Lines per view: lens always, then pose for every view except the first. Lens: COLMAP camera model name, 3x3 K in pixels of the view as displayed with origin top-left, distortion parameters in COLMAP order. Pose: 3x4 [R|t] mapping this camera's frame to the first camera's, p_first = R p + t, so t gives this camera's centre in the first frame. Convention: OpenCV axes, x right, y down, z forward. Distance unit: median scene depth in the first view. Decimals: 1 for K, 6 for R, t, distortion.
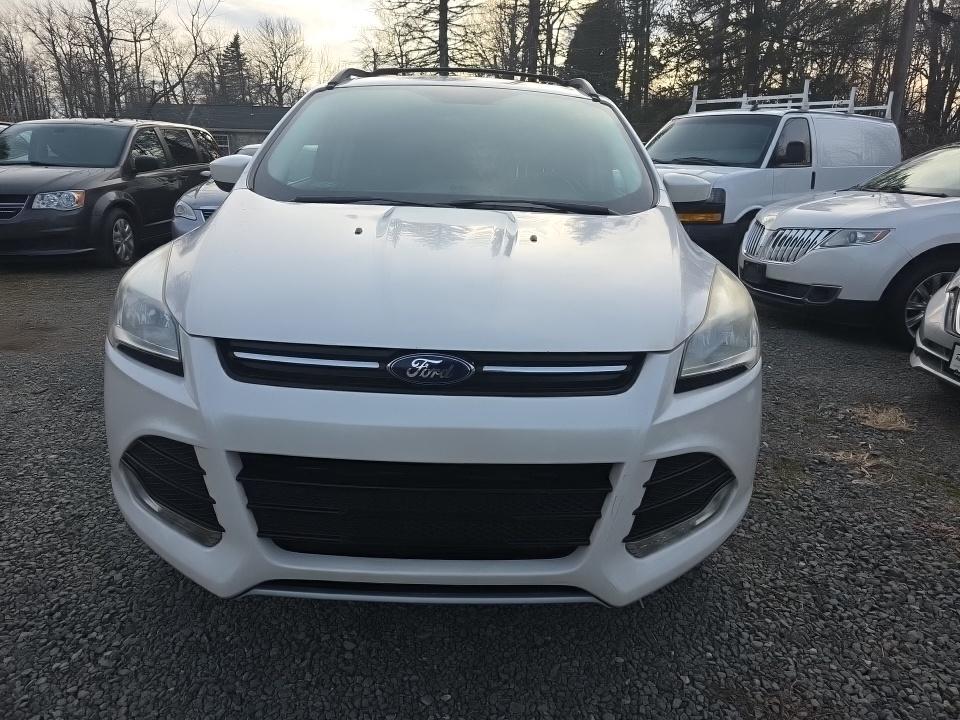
lens RADIAL K [[647.7, 0, 479.4], [0, 647.7, 366.2], [0, 0, 1]] dist [0.033817, -0.027970]
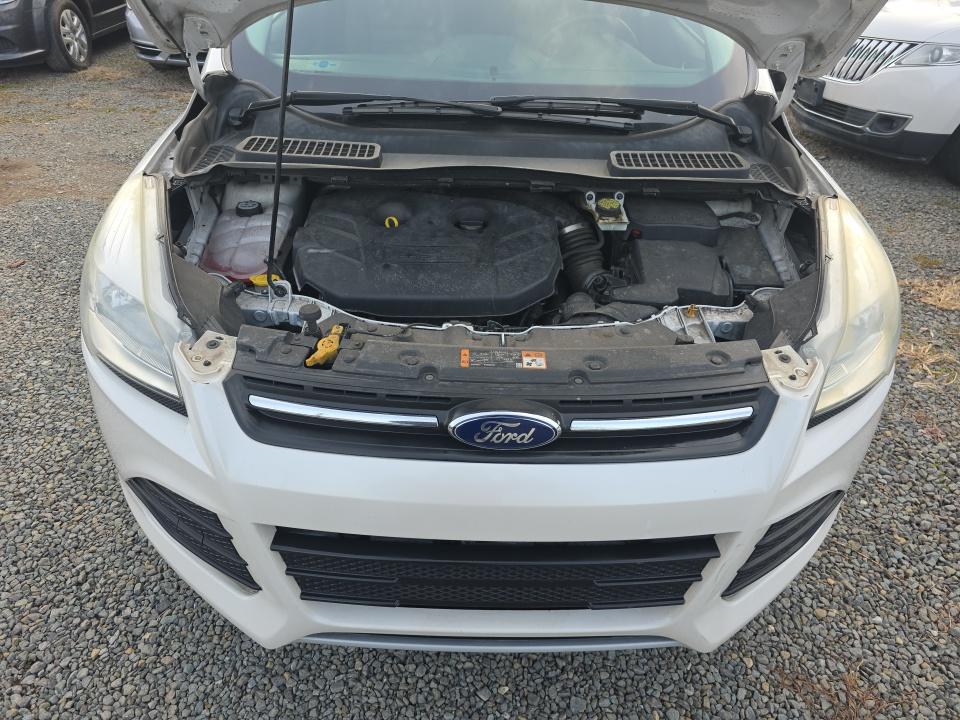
lens RADIAL K [[647.7, 0, 474.6], [0, 647.7, 356.0], [0, 0, 1]] dist [0.033817, -0.027970]
pose [[0.999967, -0.008094, -0.000579, -0.083503], [0.007889, 0.953065, 0.302662, -0.241133], [-0.001898, -0.302656, 0.953098, 0.211193]]
